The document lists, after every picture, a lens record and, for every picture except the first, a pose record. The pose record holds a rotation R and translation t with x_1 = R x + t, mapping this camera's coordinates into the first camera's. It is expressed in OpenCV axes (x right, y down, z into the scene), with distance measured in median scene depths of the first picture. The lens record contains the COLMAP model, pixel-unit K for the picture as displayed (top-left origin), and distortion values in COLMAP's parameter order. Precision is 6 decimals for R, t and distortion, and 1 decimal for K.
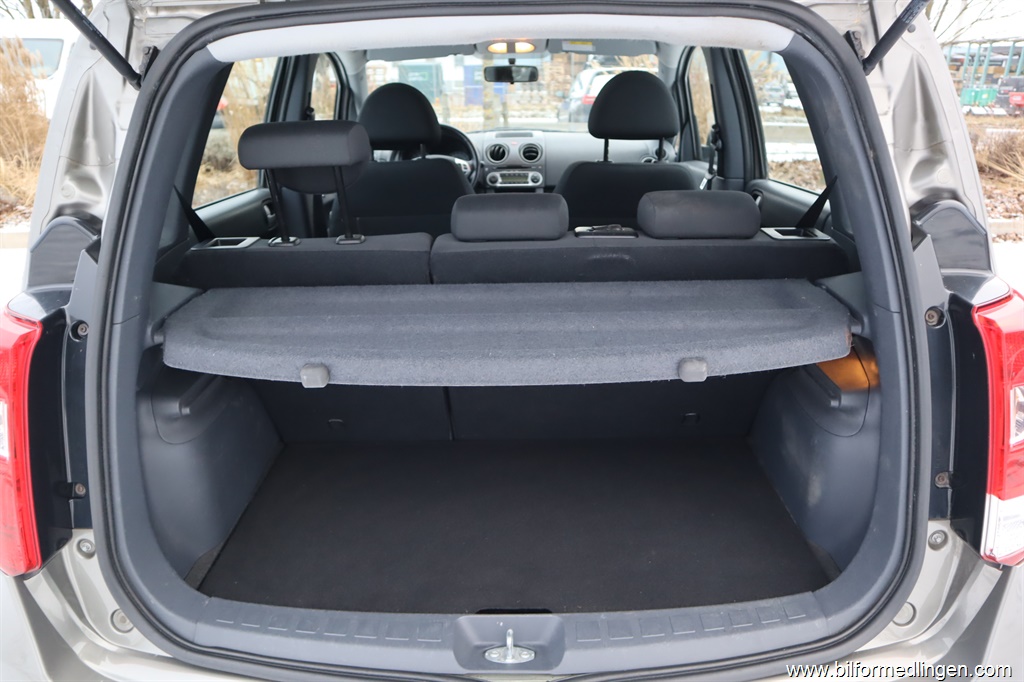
lens RADIAL K [[708.0, 0, 508.3], [0, 708.0, 345.0], [0, 0, 1]] dist [-0.109417, 0.056289]
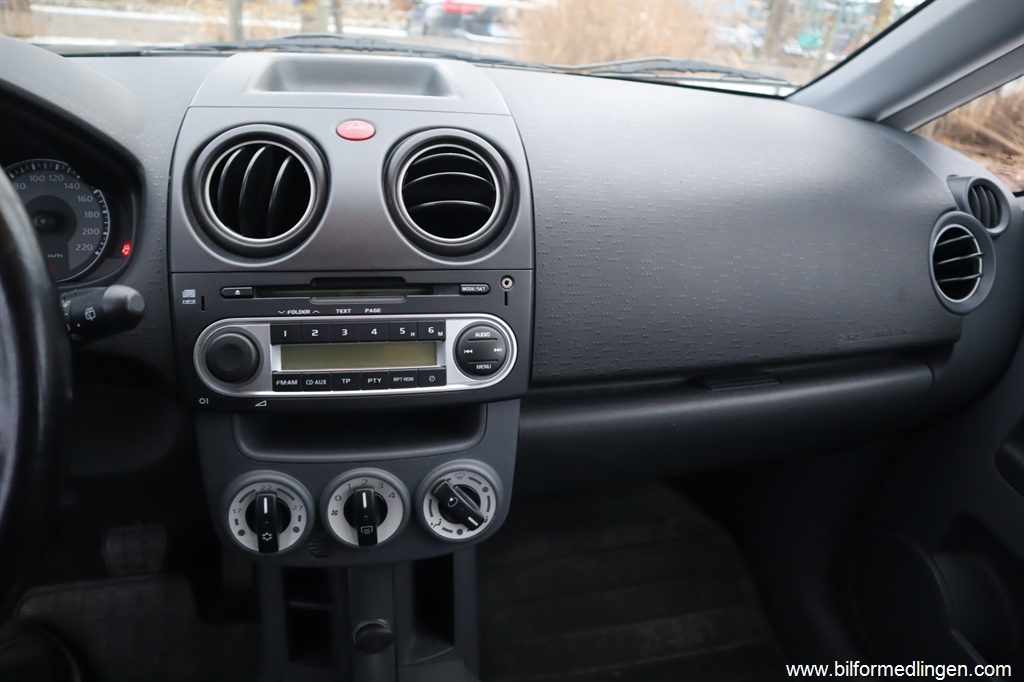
lens RADIAL K [[708.0, 0, 510.7], [0, 708.0, 344.0], [0, 0, 1]] dist [-0.109417, 0.056289]
pose [[0.973955, -0.019553, 0.225898, 0.005470], [-0.004718, 0.994311, 0.106409, -0.253446], [-0.226693, -0.104703, 0.968322, 0.814853]]
